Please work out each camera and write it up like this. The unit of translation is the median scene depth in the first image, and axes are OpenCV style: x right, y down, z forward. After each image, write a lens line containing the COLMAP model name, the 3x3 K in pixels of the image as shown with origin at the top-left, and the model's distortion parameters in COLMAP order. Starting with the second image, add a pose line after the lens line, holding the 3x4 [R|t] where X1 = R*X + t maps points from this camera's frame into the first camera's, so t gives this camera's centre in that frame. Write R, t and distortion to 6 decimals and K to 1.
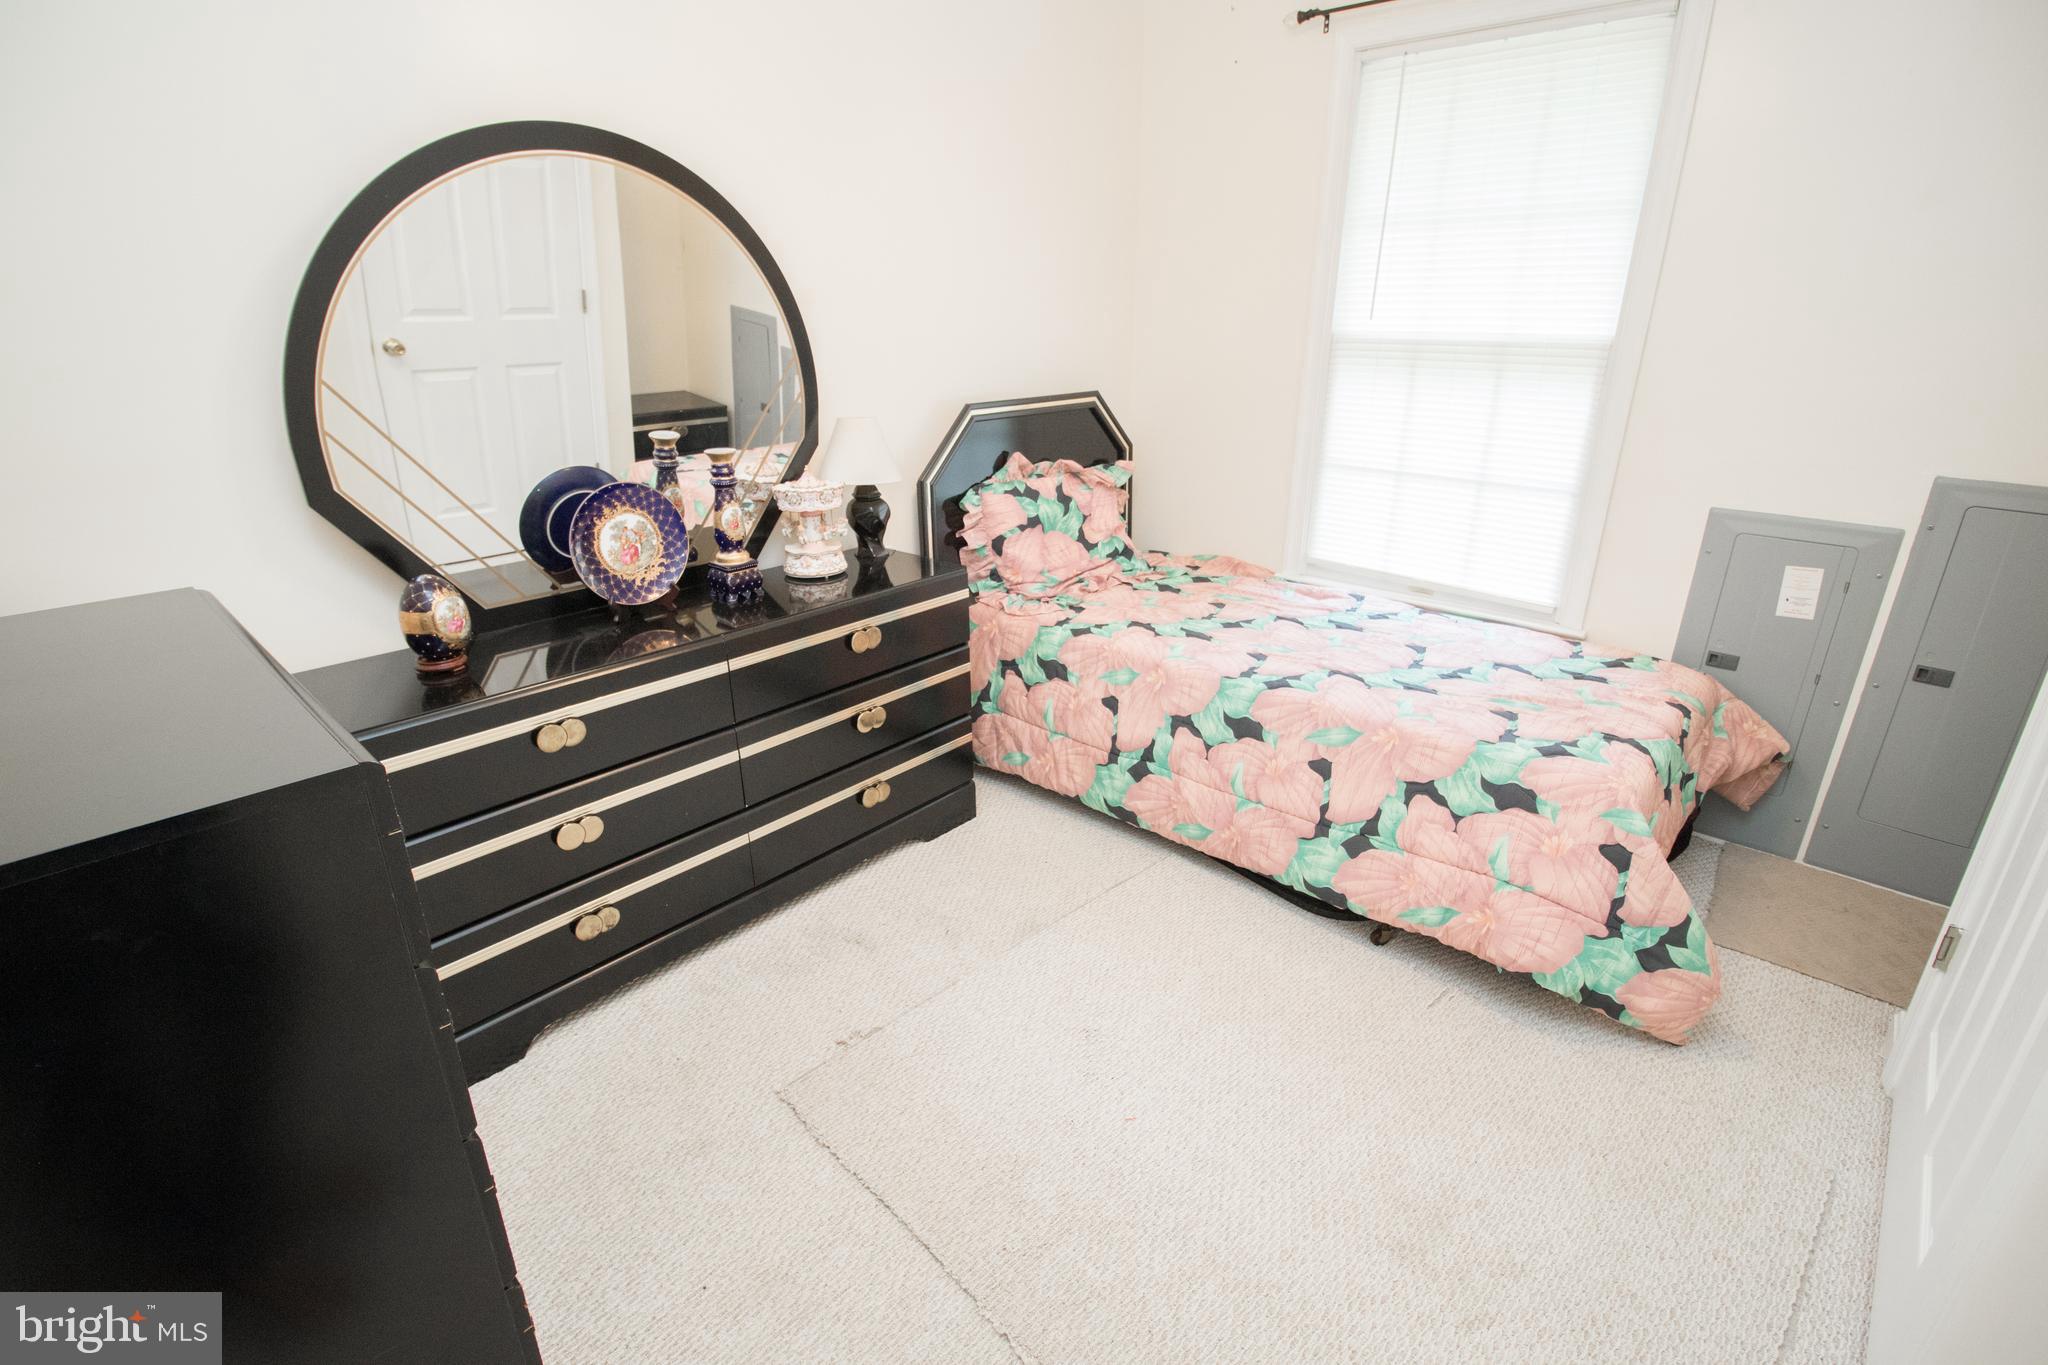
lens RADIAL K [[947.3, 0, 1022.1], [0, 947.3, 675.0], [0, 0, 1]] dist [-0.002977, -0.009091]
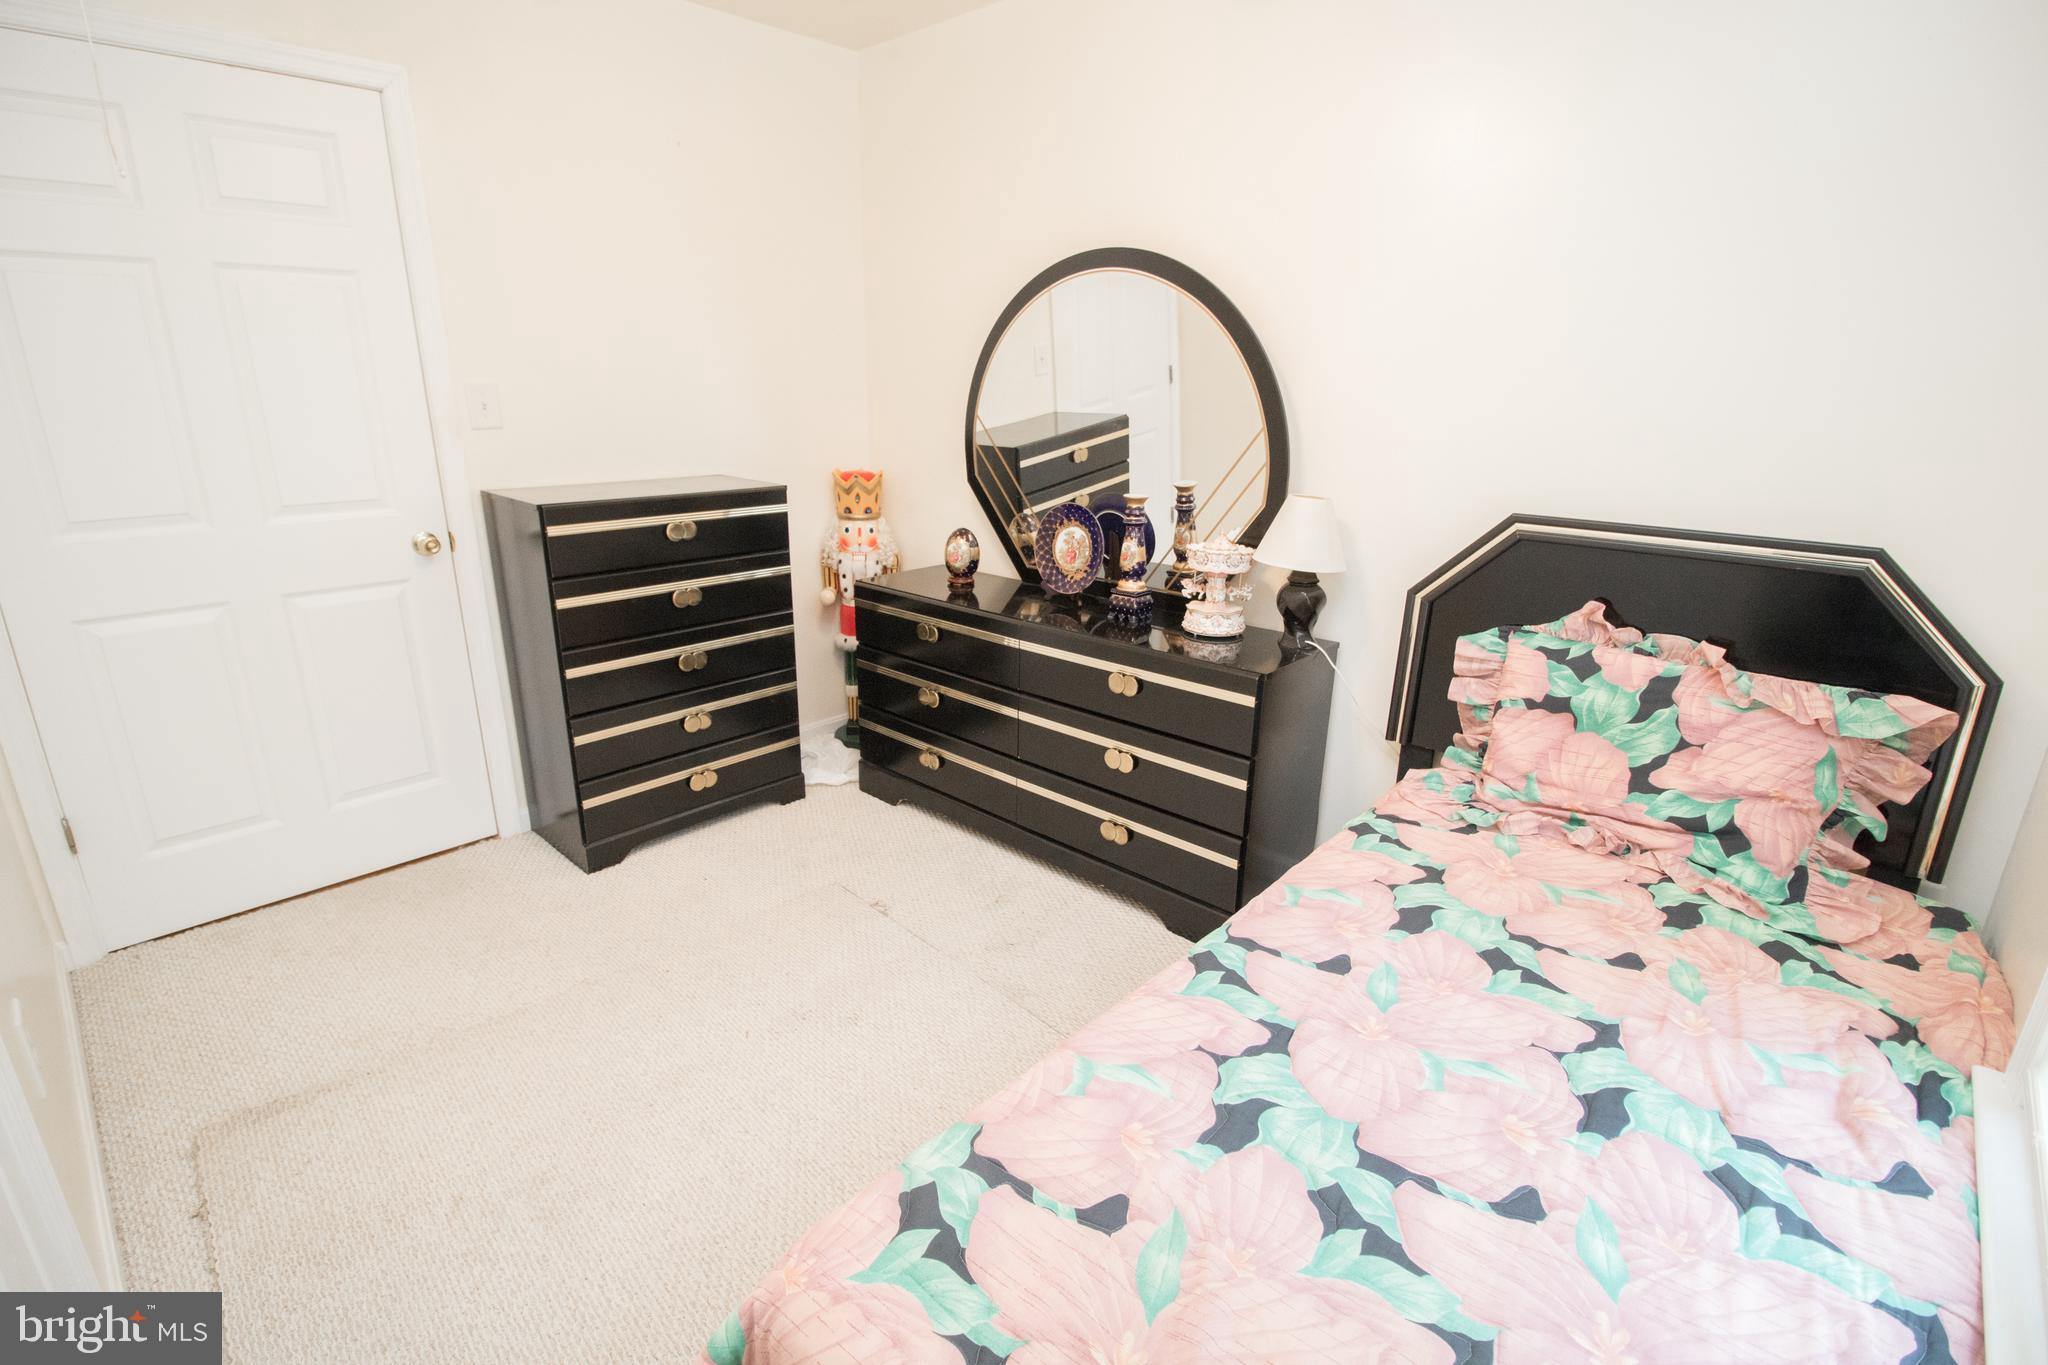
lens RADIAL K [[947.3, 0, 1022.1], [0, 947.3, 675.0], [0, 0, 1]] dist [-0.002977, -0.009091]
pose [[-0.006149, 0.299600, -0.954045, 0.676280], [-0.371675, 0.885029, 0.280323, -0.241970], [0.928343, 0.356318, 0.105912, 0.623165]]
